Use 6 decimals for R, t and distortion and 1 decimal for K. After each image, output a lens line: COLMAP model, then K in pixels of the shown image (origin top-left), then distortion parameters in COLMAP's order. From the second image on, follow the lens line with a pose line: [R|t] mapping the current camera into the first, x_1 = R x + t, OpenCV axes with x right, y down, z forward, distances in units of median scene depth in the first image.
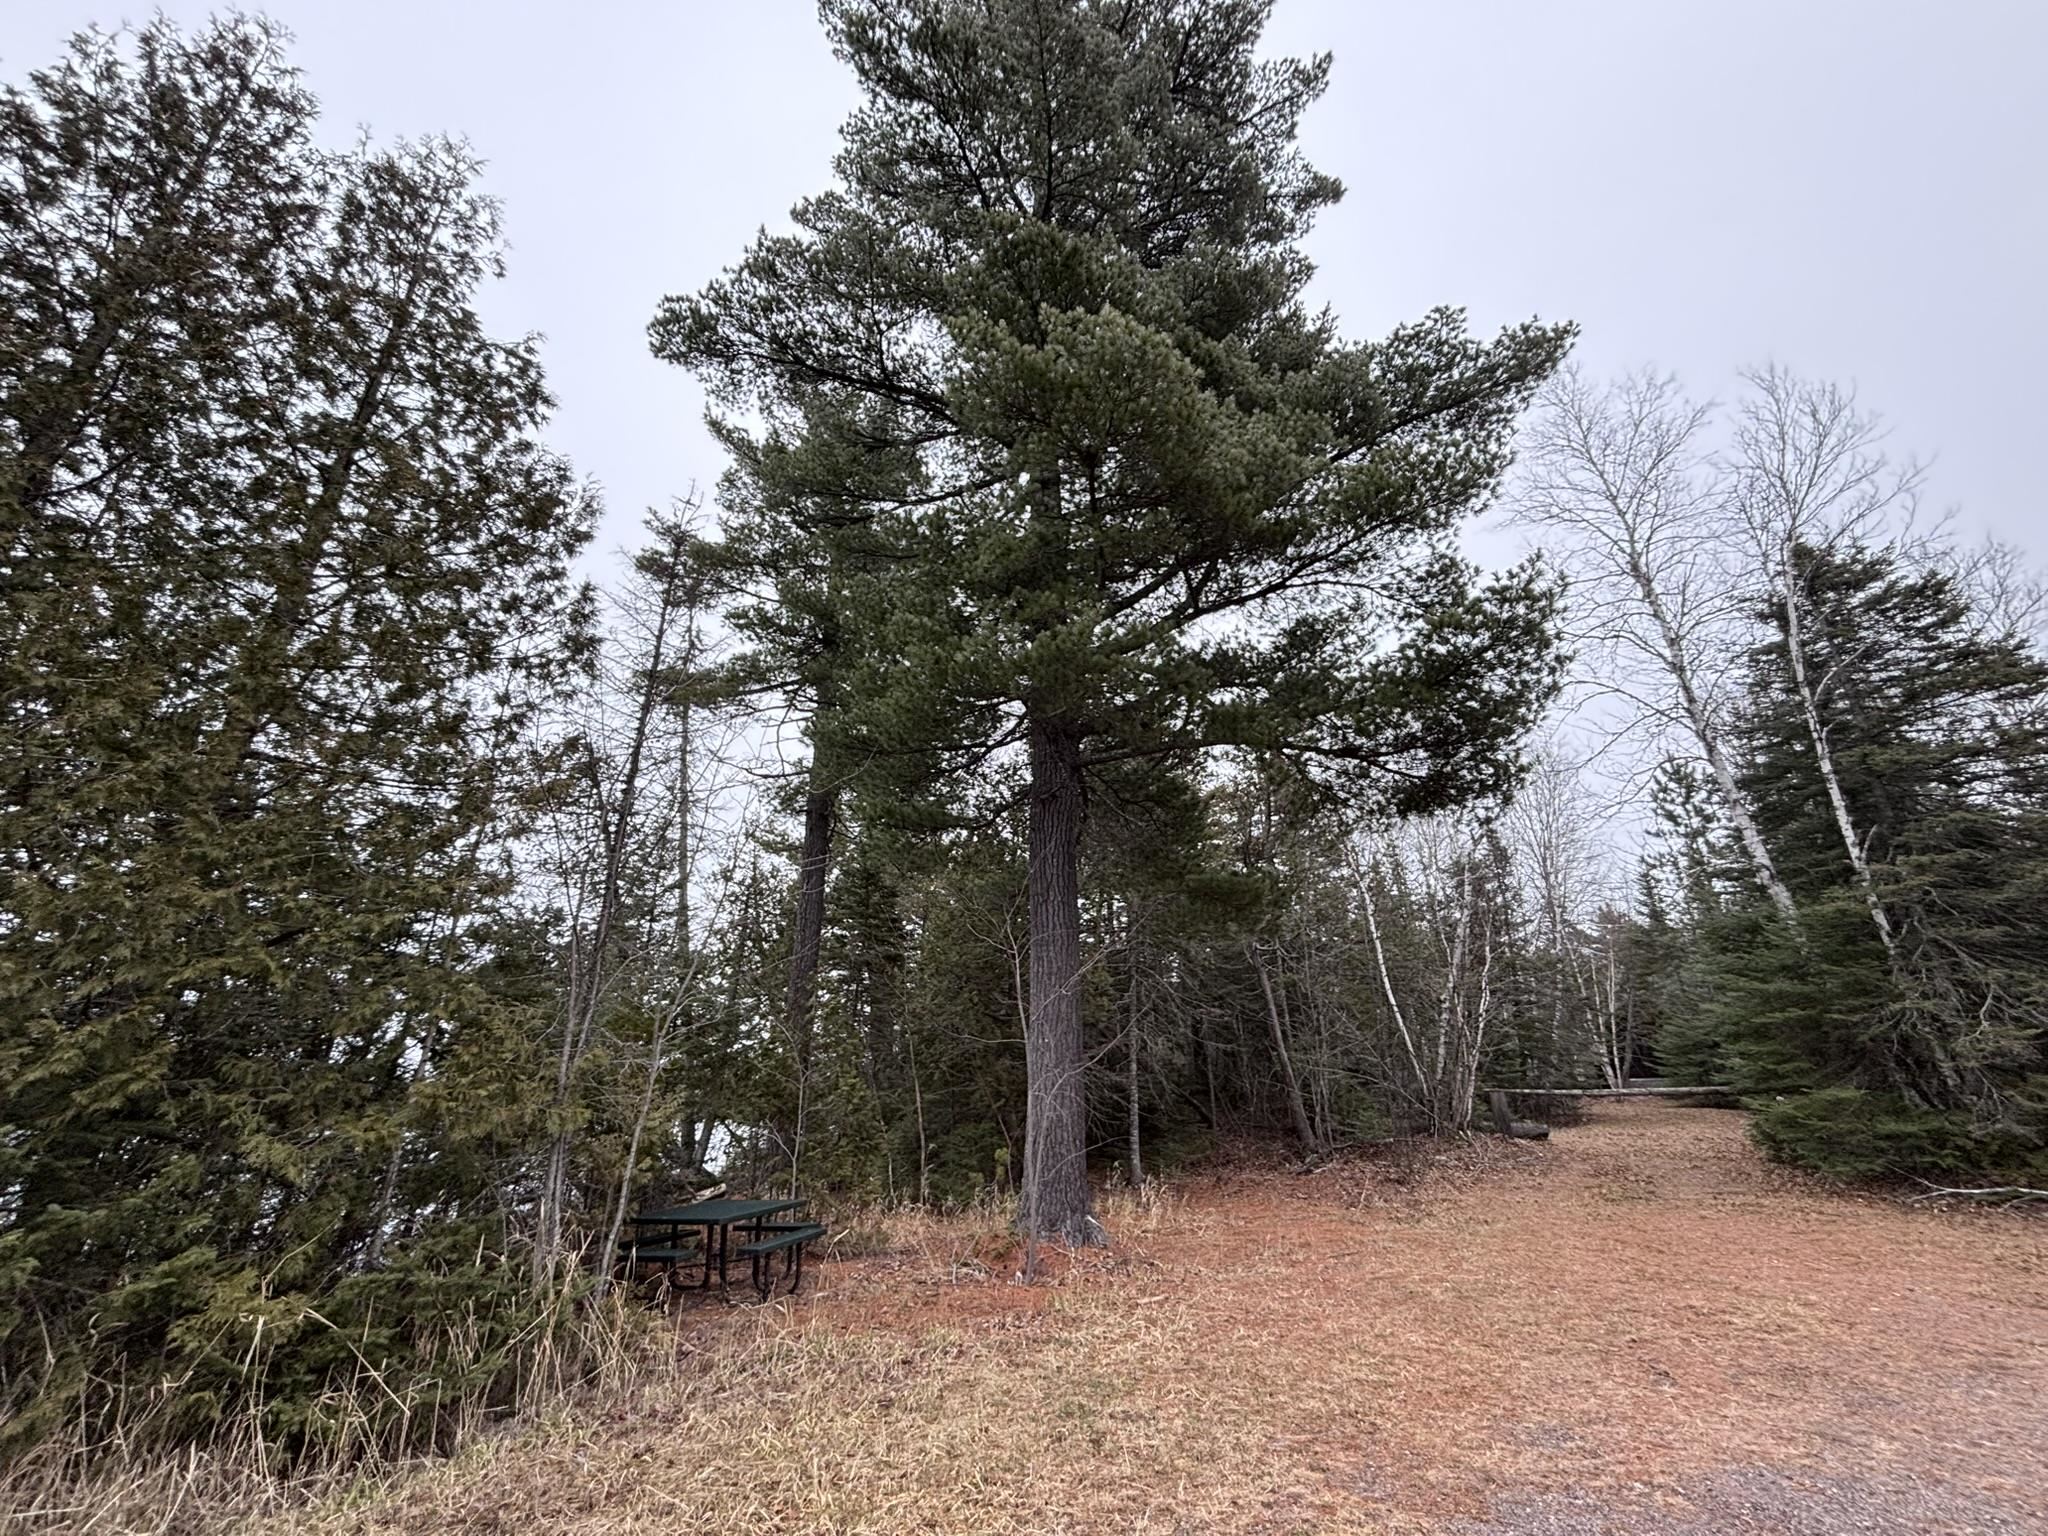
lens RADIAL K [[811.6, 0, 1024.0], [0, 811.6, 768.0], [0, 0, 1]] dist [-0.000480, -0.000058]
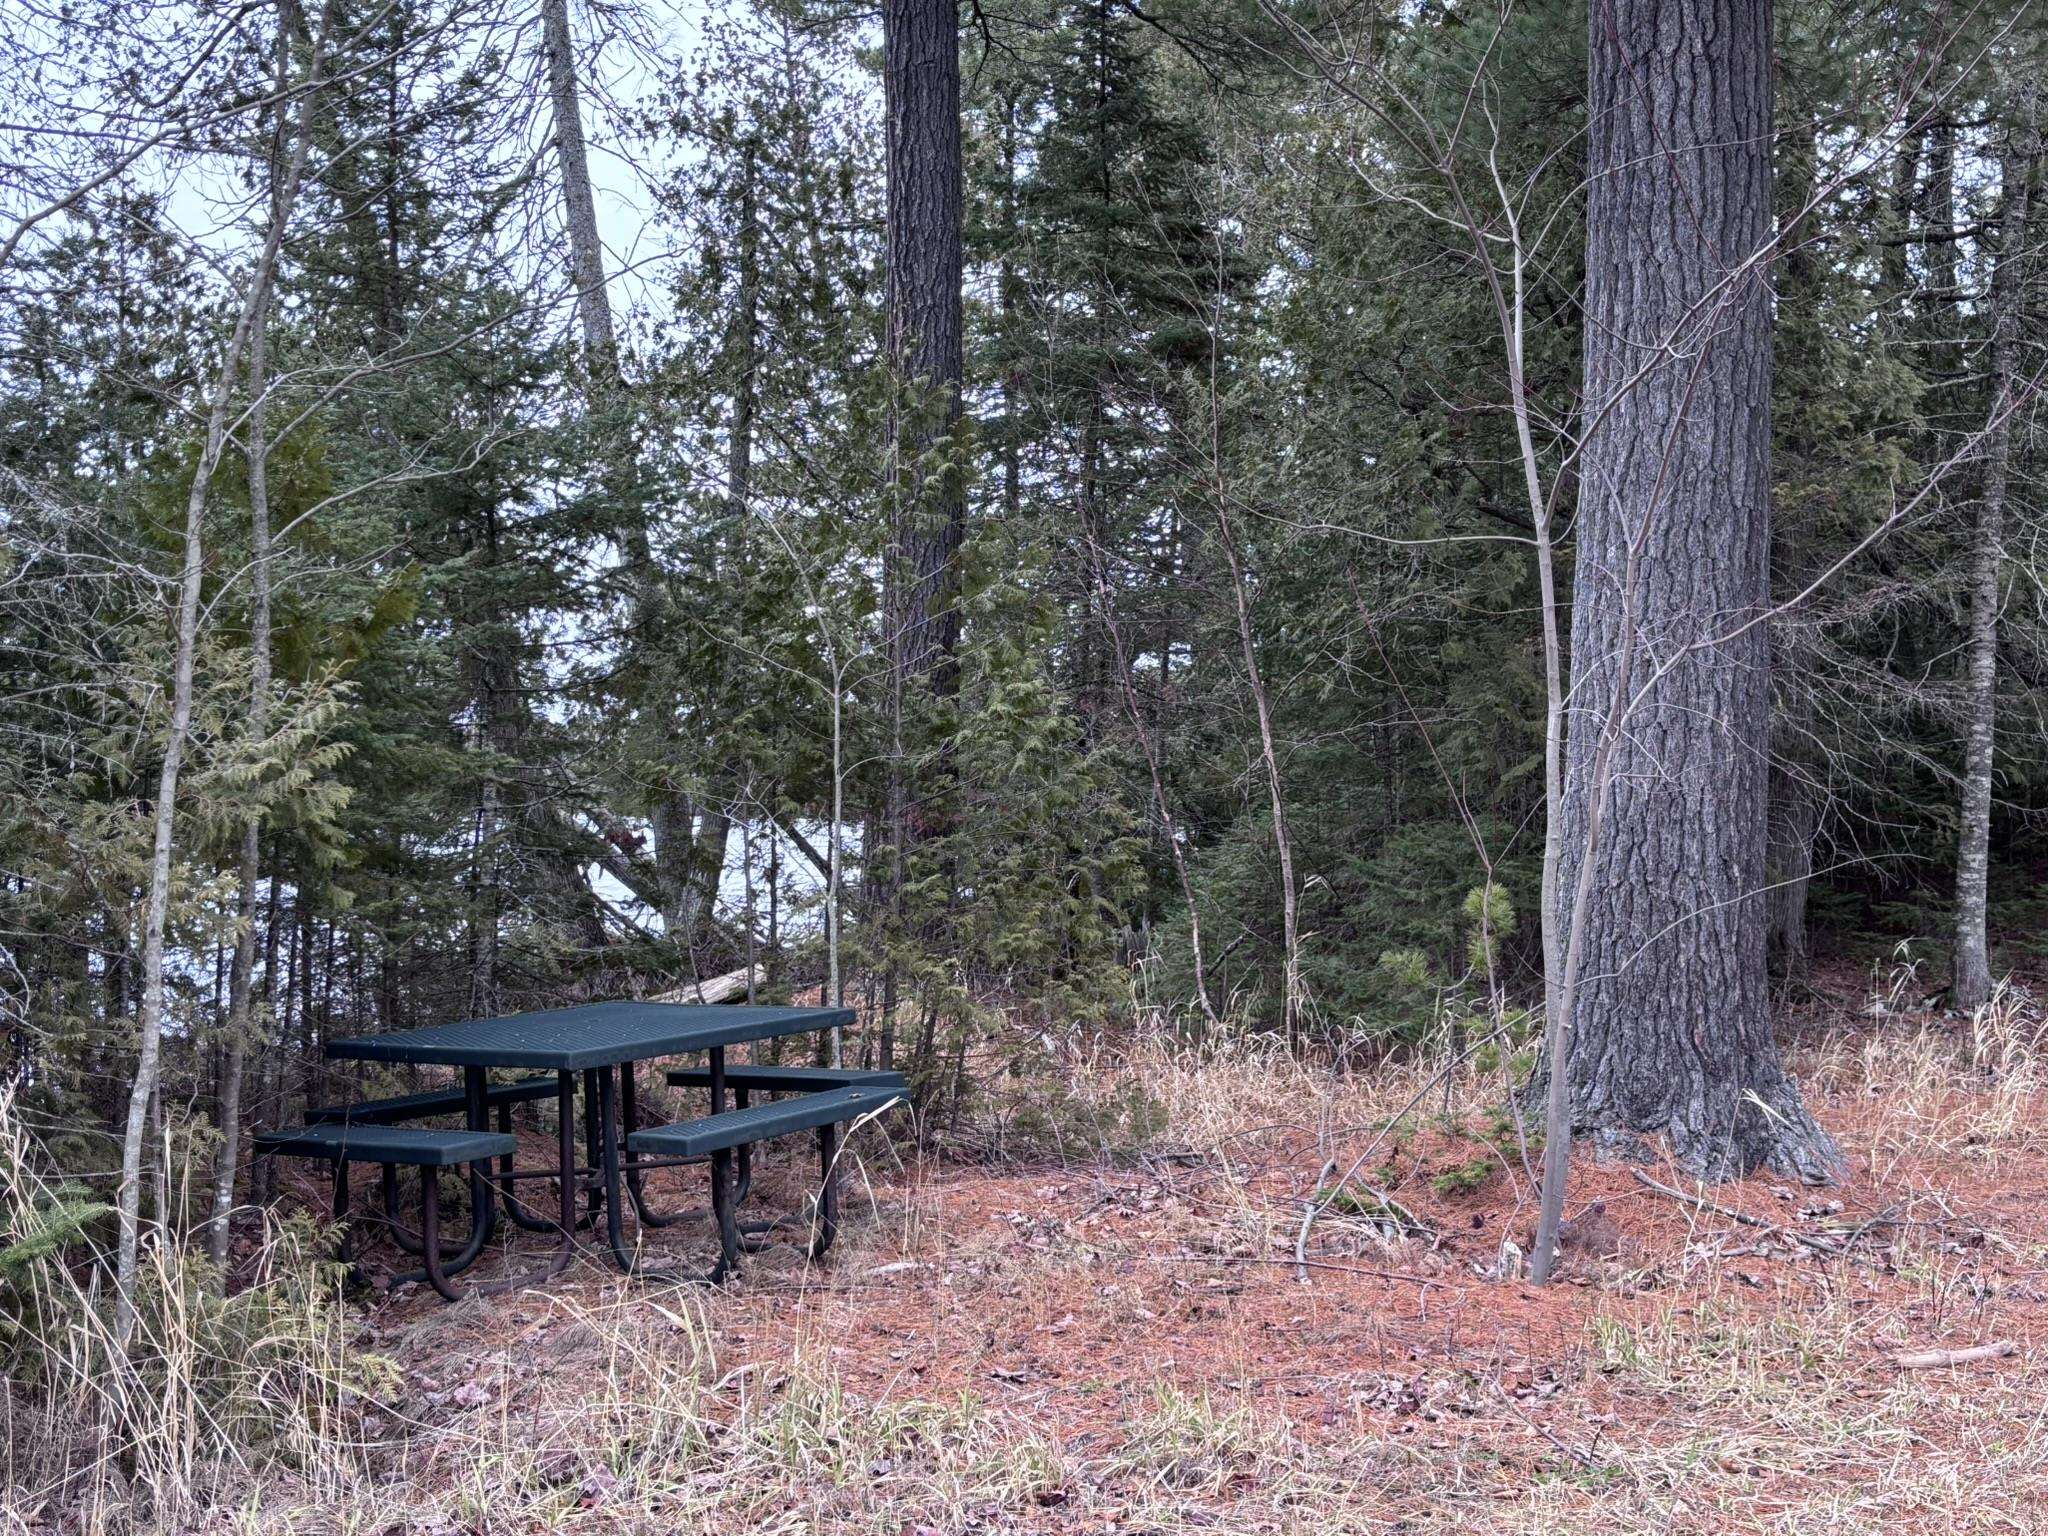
lens RADIAL K [[2416.0, 0, 1024.0], [0, 2416.0, 768.0], [0, 0, 1]] dist [0.011496, -0.004519]
pose [[0.966301, 0.011653, -0.257149, 0.042892], [0.085968, 0.927010, 0.365051, 0.082457], [0.242634, -0.374856, 0.894769, 0.163014]]
